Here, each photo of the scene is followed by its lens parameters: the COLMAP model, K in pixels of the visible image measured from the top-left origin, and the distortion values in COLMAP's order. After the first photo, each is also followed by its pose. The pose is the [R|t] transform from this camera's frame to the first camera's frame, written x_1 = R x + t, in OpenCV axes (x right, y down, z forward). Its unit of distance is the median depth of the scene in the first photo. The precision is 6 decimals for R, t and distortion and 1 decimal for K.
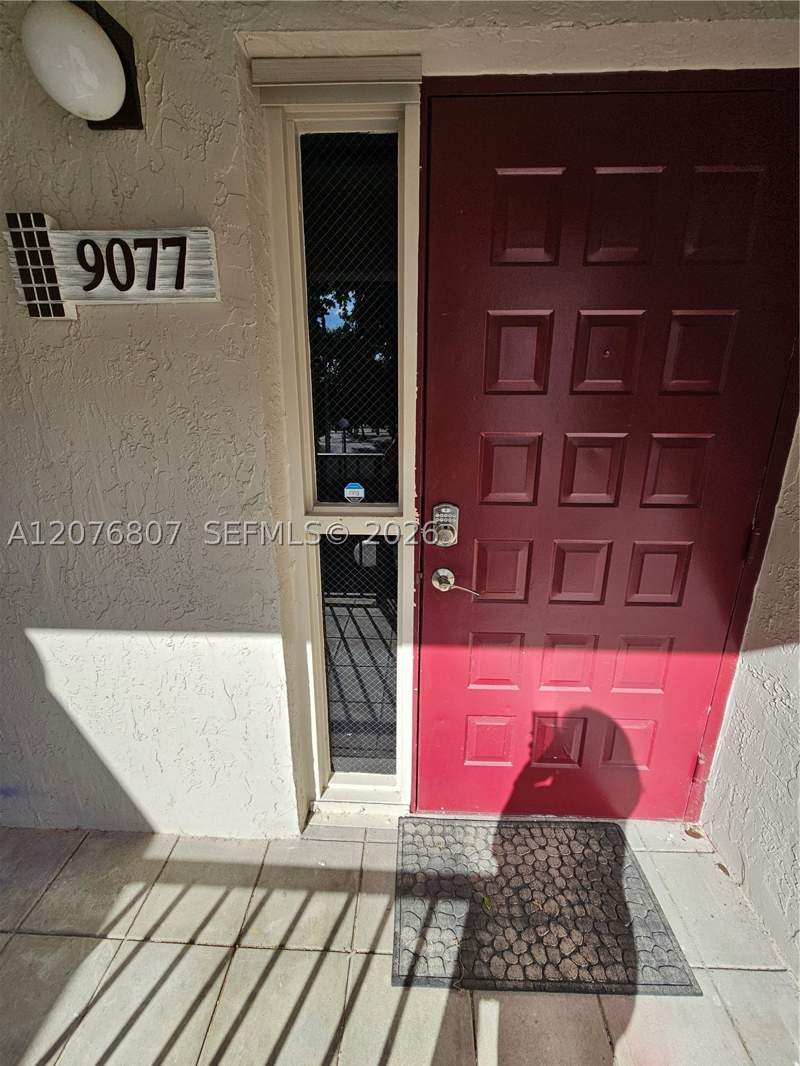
lens RADIAL K [[436.1, 0, 401.3], [0, 436.1, 531.3], [0, 0, 1]] dist [-0.000631, 0.000063]
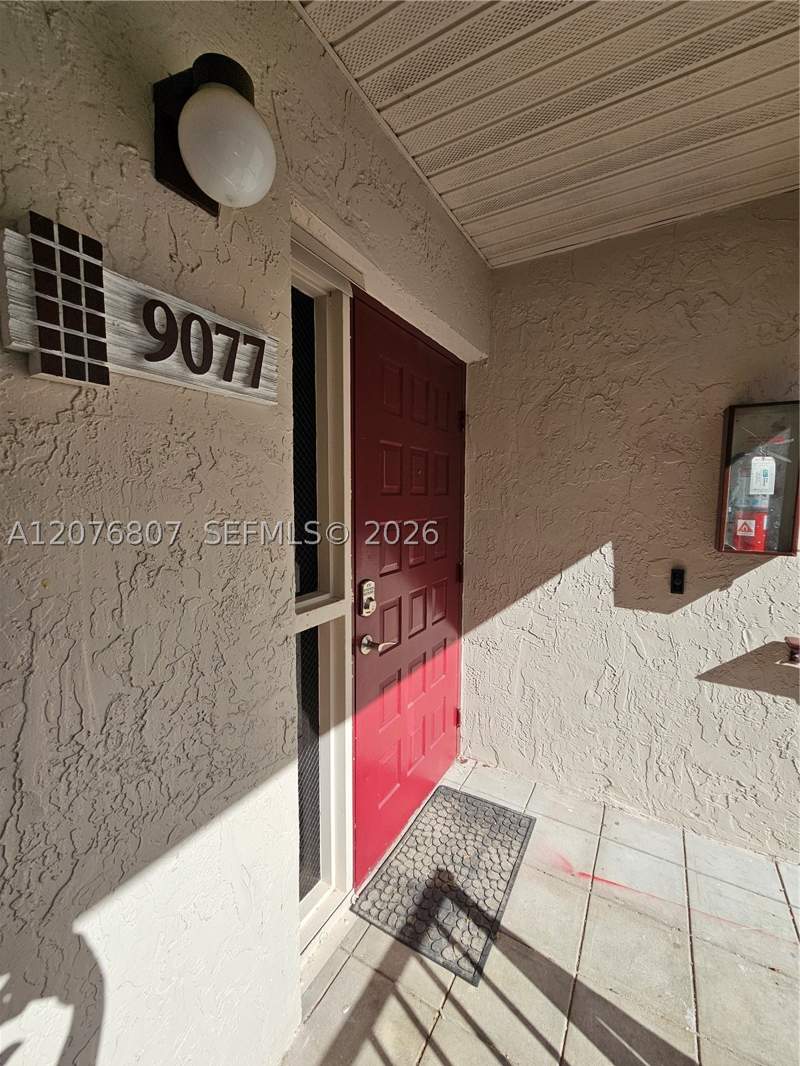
lens RADIAL K [[436.1, 0, 403.0], [0, 436.1, 532.0], [0, 0, 1]] dist [-0.000631, 0.000063]
pose [[0.470849, -0.076195, 0.878917, -1.018093], [0.242044, 0.969191, -0.045645, -0.126525], [-0.848360, 0.234229, 0.474786, 0.322027]]
